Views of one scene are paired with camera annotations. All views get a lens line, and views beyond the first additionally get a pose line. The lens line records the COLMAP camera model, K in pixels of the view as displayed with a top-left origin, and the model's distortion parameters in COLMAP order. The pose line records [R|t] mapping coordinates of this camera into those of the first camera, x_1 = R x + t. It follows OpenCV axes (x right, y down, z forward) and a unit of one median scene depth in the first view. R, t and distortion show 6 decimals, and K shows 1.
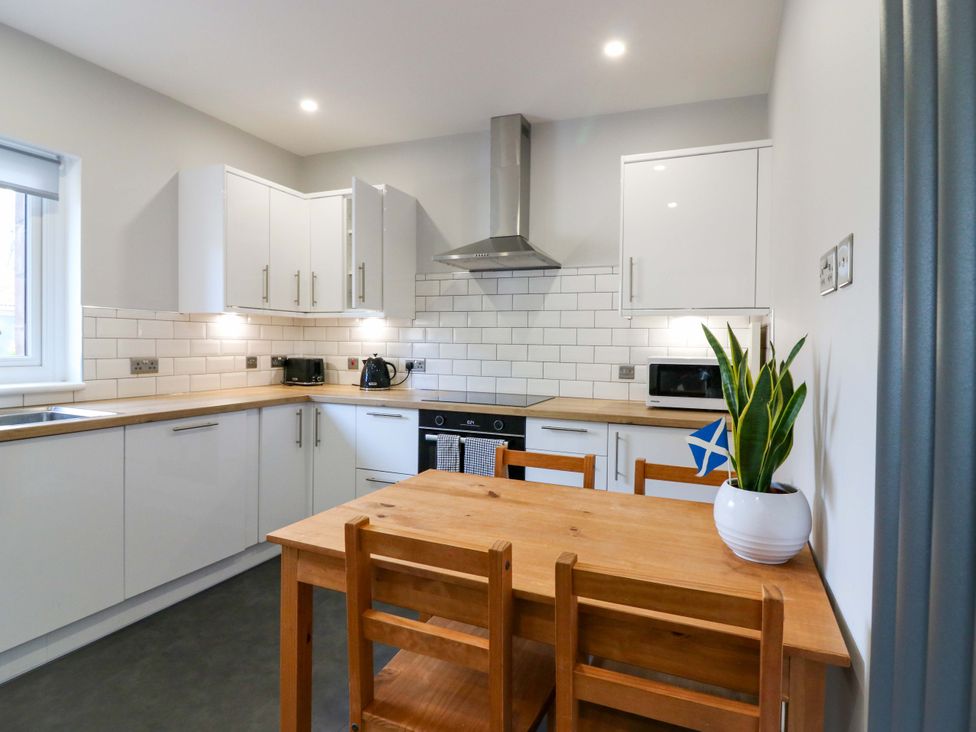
lens RADIAL K [[530.6, 0, 495.0], [0, 530.6, 352.9], [0, 0, 1]] dist [0.006721, -0.000098]
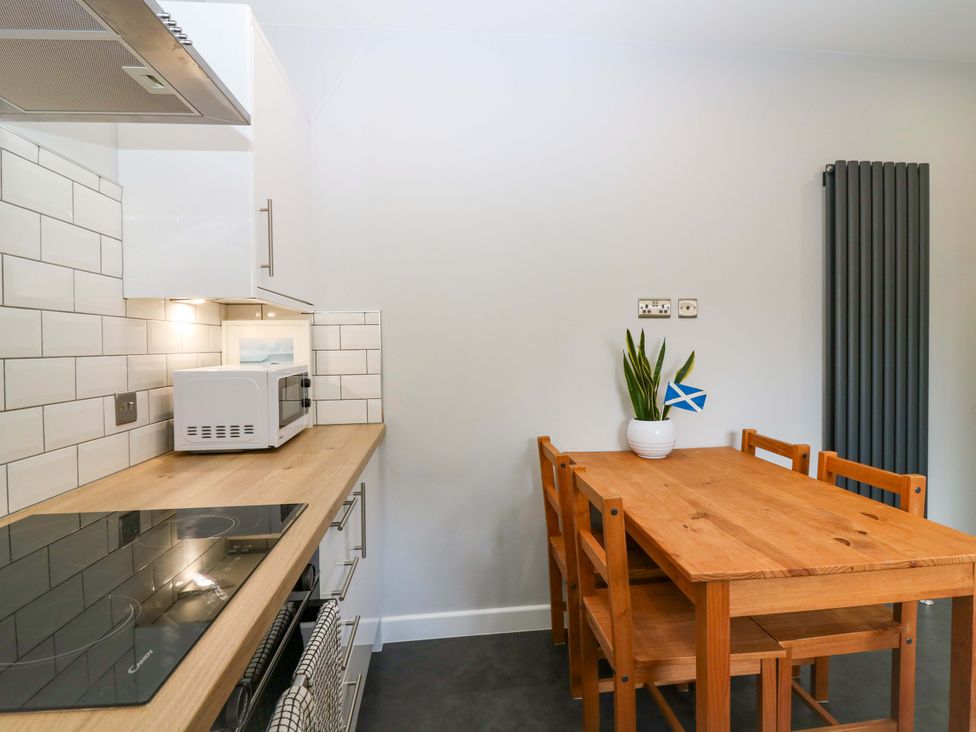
lens RADIAL K [[514.2, 0, 494.4], [0, 514.2, 349.2], [0, 0, 1]] dist [-0.001100, -0.011467]
pose [[-0.490175, -0.014264, 0.871507, -0.329203], [0.024199, 0.999258, 0.029965, -0.024370], [-0.871288, 0.035778, -0.489466, 0.974350]]
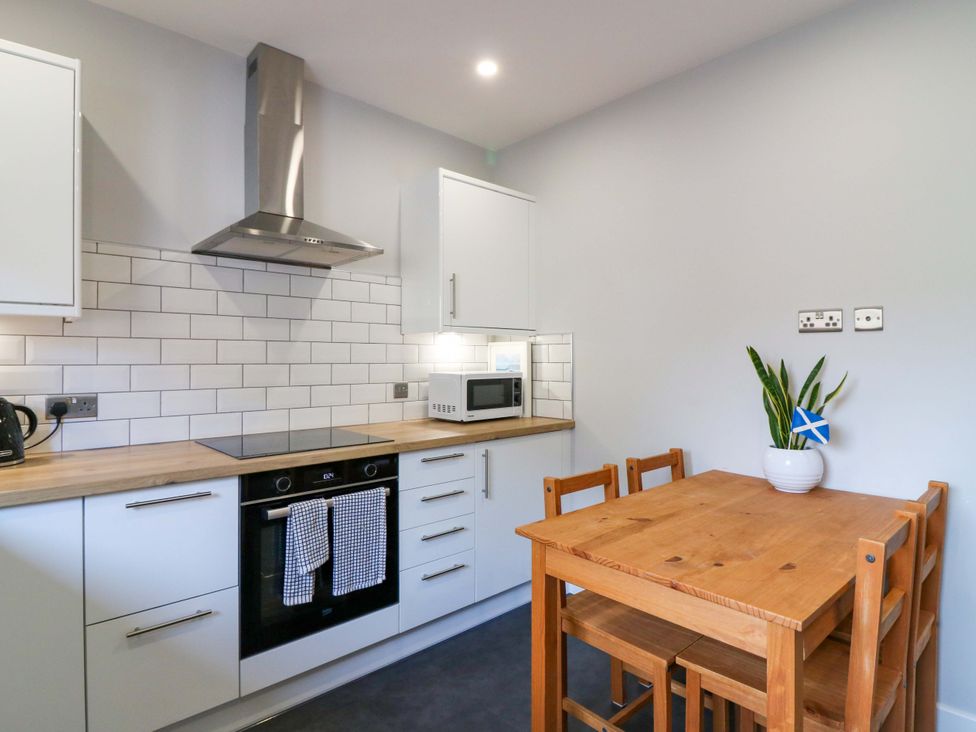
lens RADIAL K [[538.2, 0, 492.3], [0, 538.2, 355.2], [0, 0, 1]] dist [-0.010613, -0.002071]
pose [[0.411321, -0.007875, 0.911456, -0.576994], [0.024283, 0.999702, -0.002321, -0.021512], [-0.911167, 0.023087, 0.411390, 0.478343]]
